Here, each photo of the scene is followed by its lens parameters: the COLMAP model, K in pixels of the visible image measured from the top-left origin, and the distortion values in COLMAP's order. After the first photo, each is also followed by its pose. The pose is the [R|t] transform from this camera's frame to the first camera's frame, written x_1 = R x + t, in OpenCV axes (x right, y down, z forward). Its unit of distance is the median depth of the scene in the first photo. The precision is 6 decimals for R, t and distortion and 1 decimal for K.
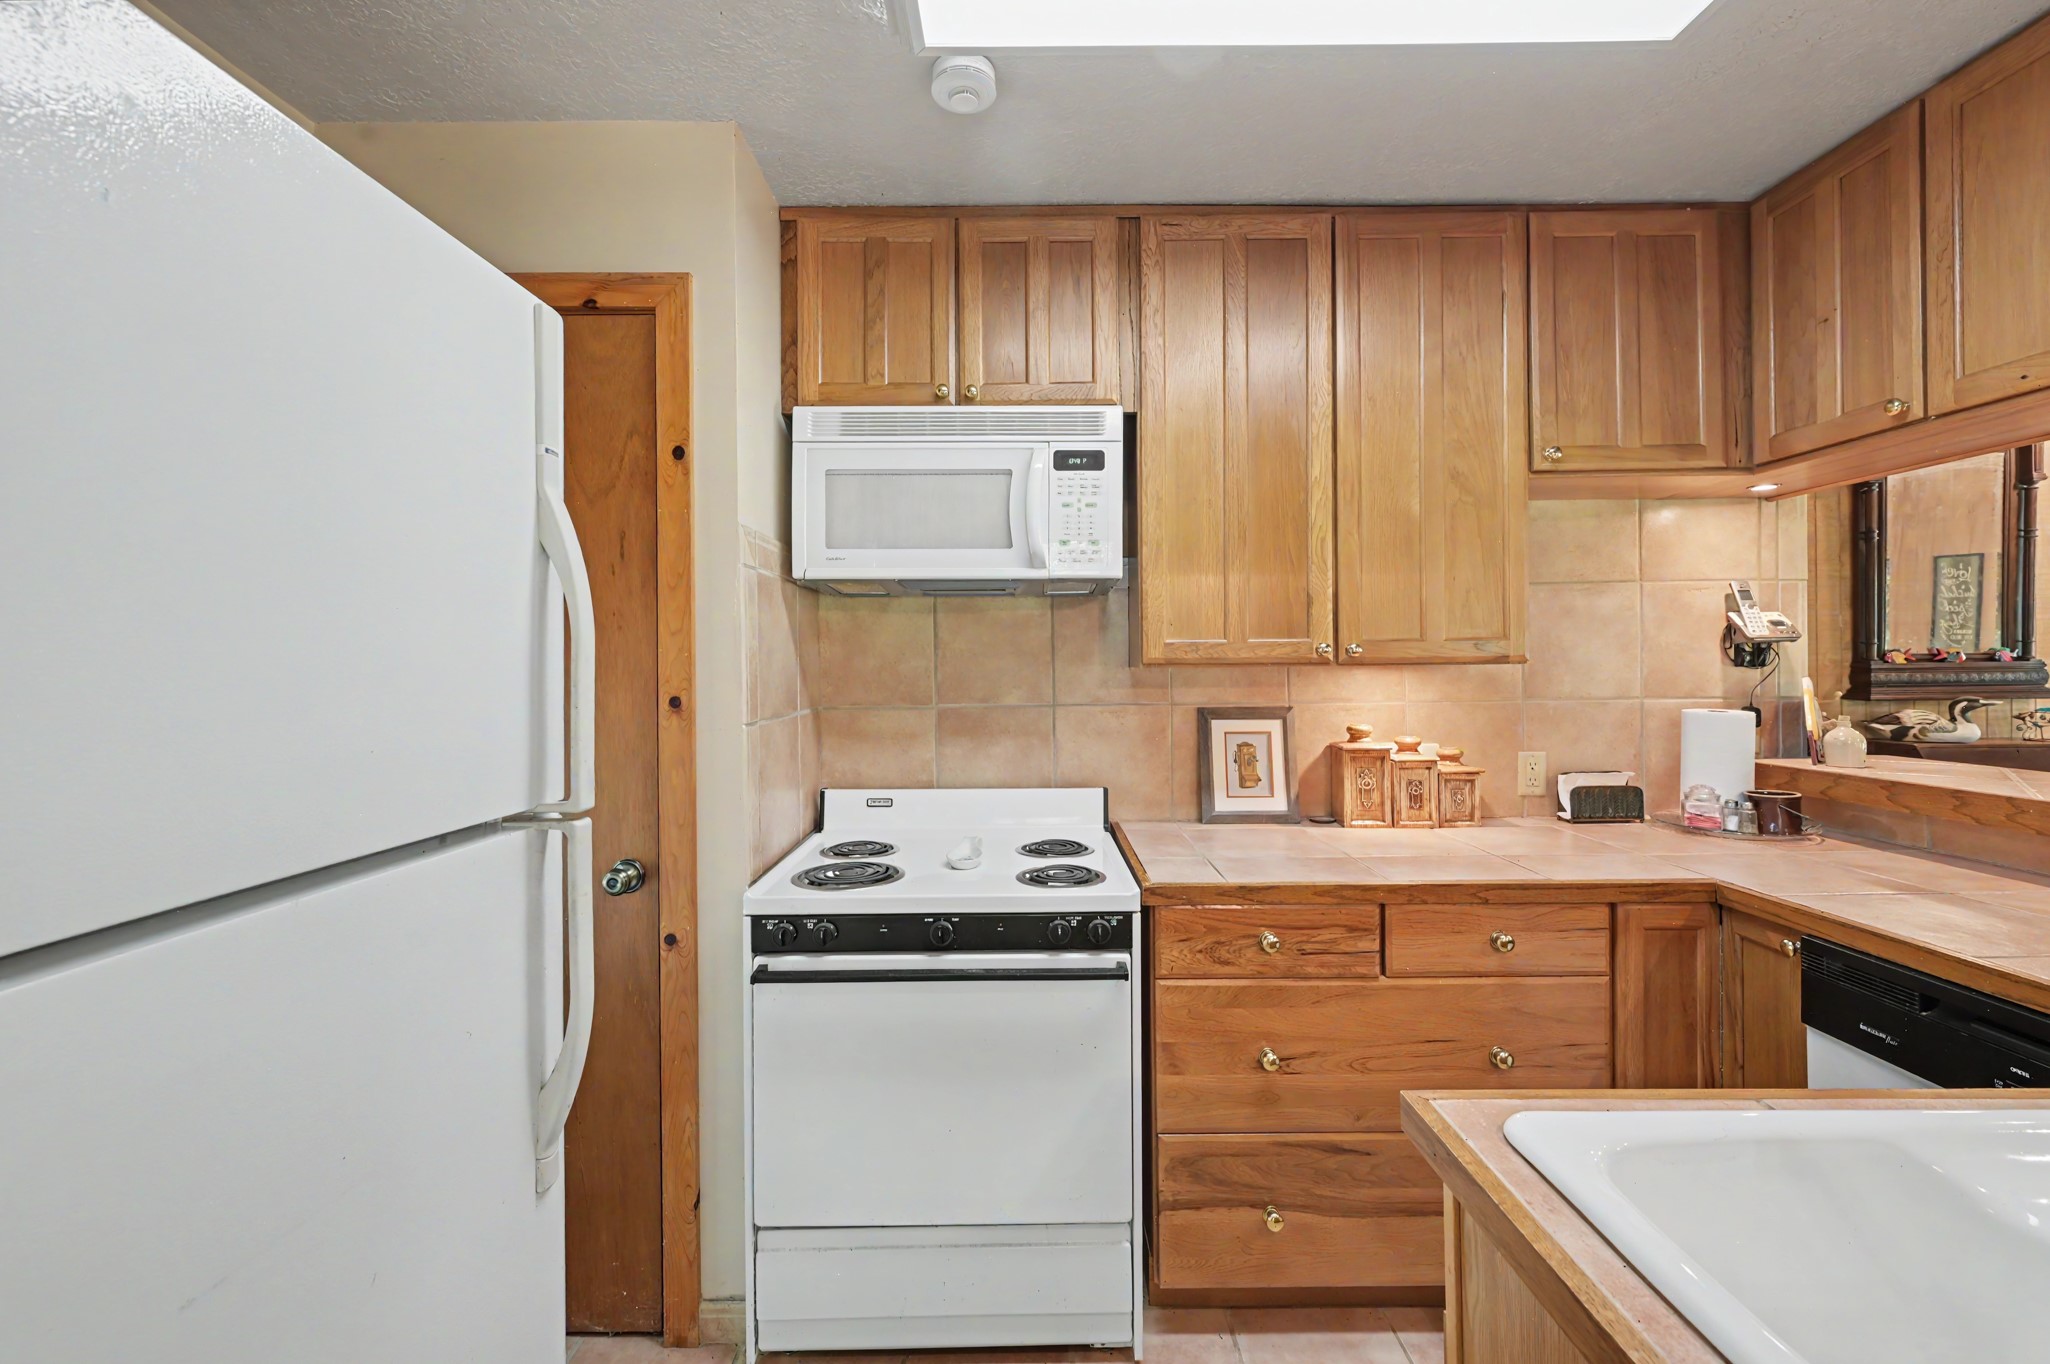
lens RADIAL K [[831.6, 0, 1032.2], [0, 831.6, 676.1], [0, 0, 1]] dist [-0.000753, -0.000121]
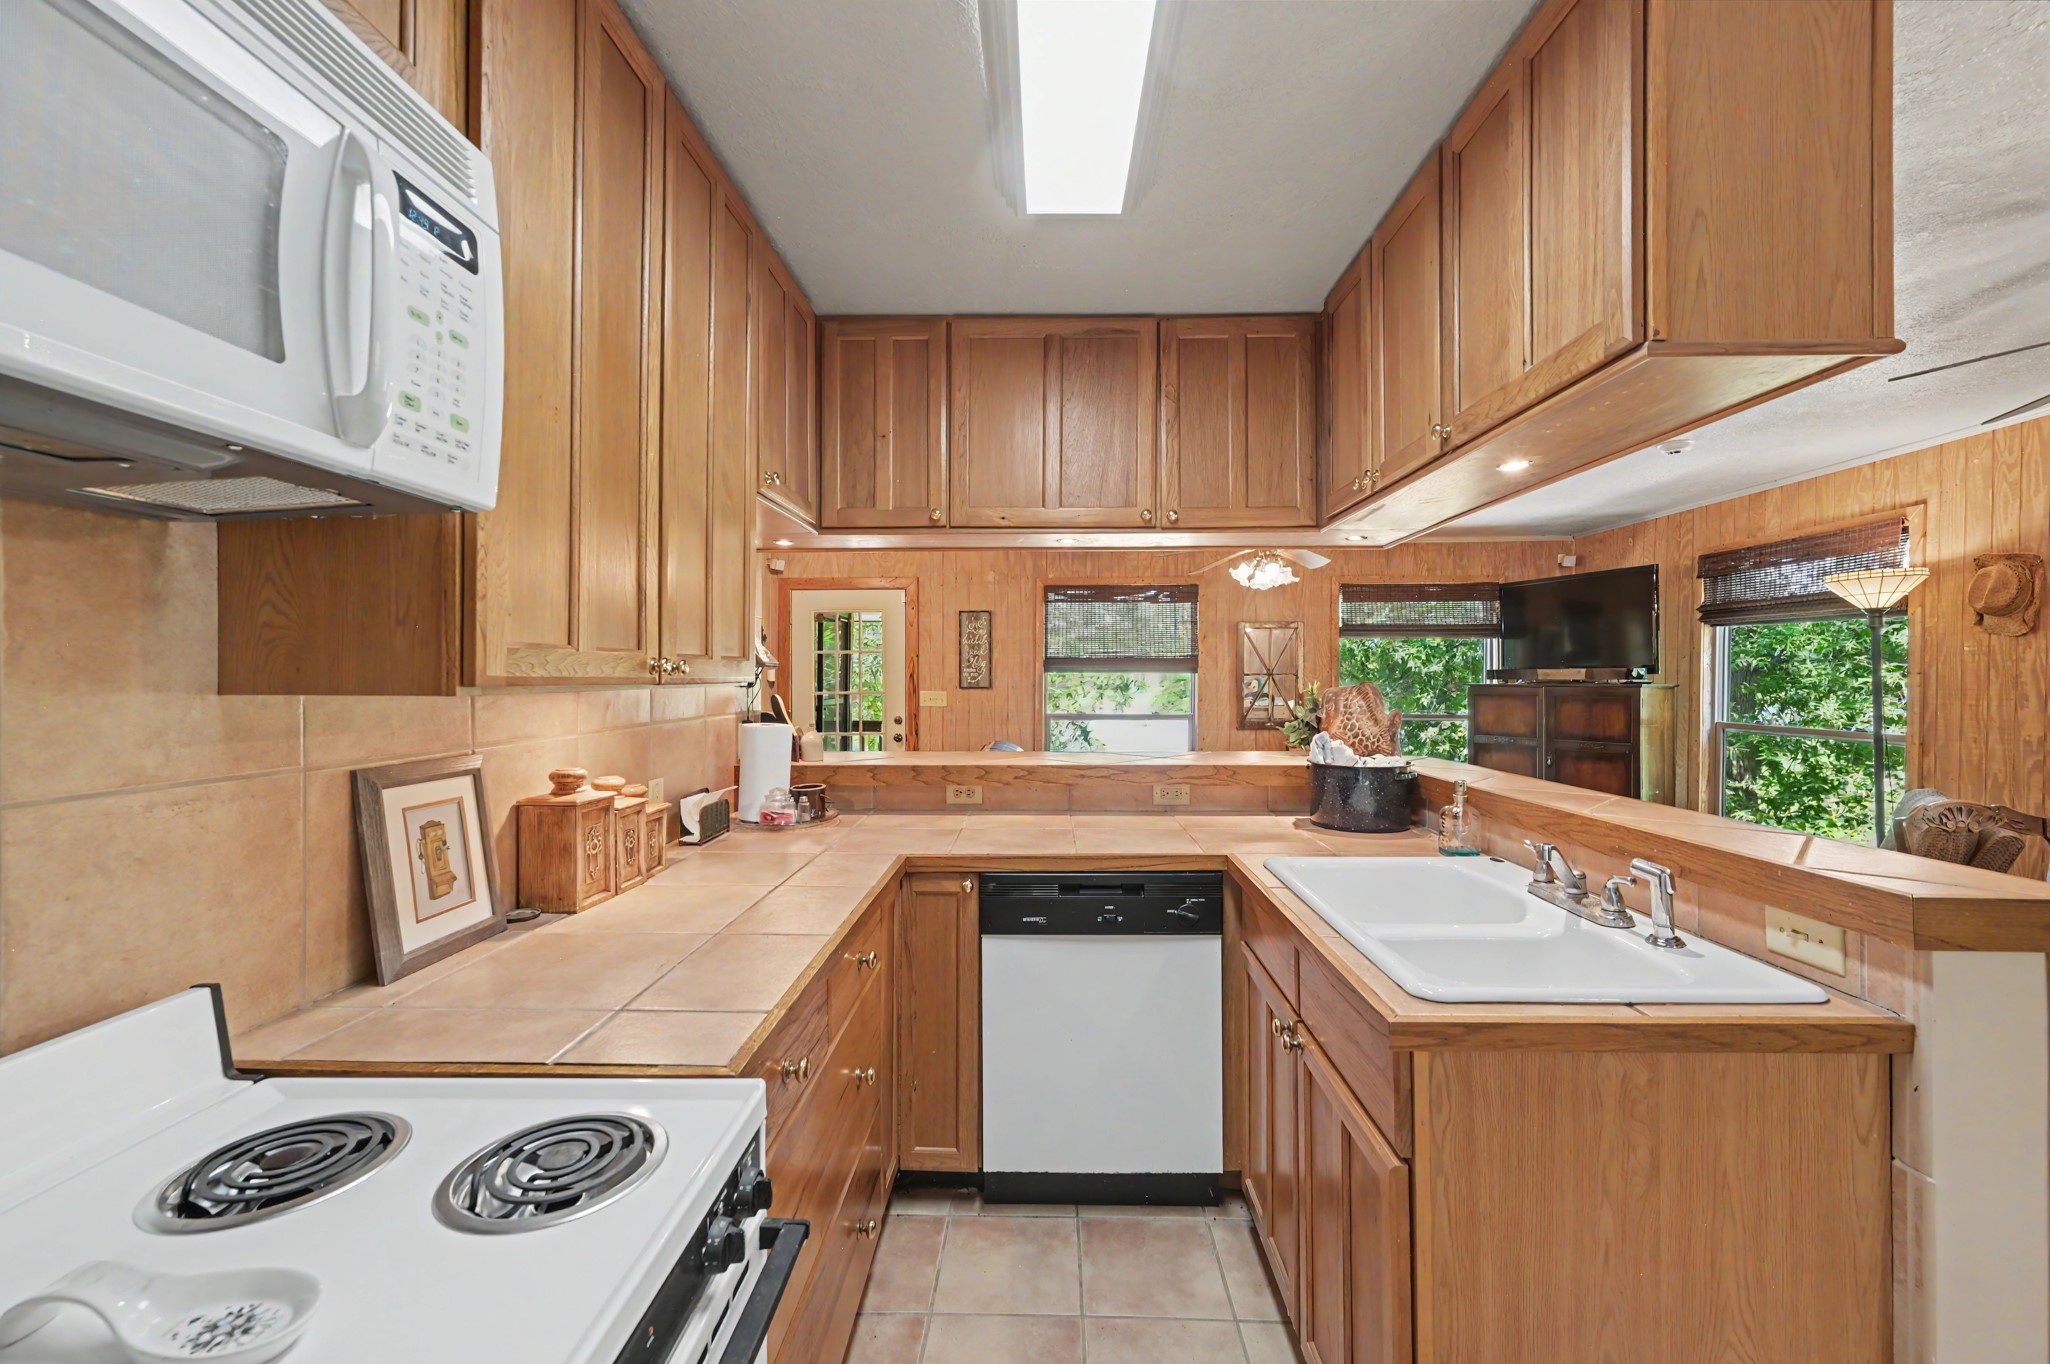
lens RADIAL K [[809.8, 0, 1032.4], [0, 809.8, 681.8], [0, 0, 1]] dist [0.001817, 0.000155]
pose [[0.025573, 0.000205, 0.999673, -0.306382], [0.013093, 0.999914, -0.000540, -0.011910], [-0.999587, 0.013102, 0.025568, 0.571111]]
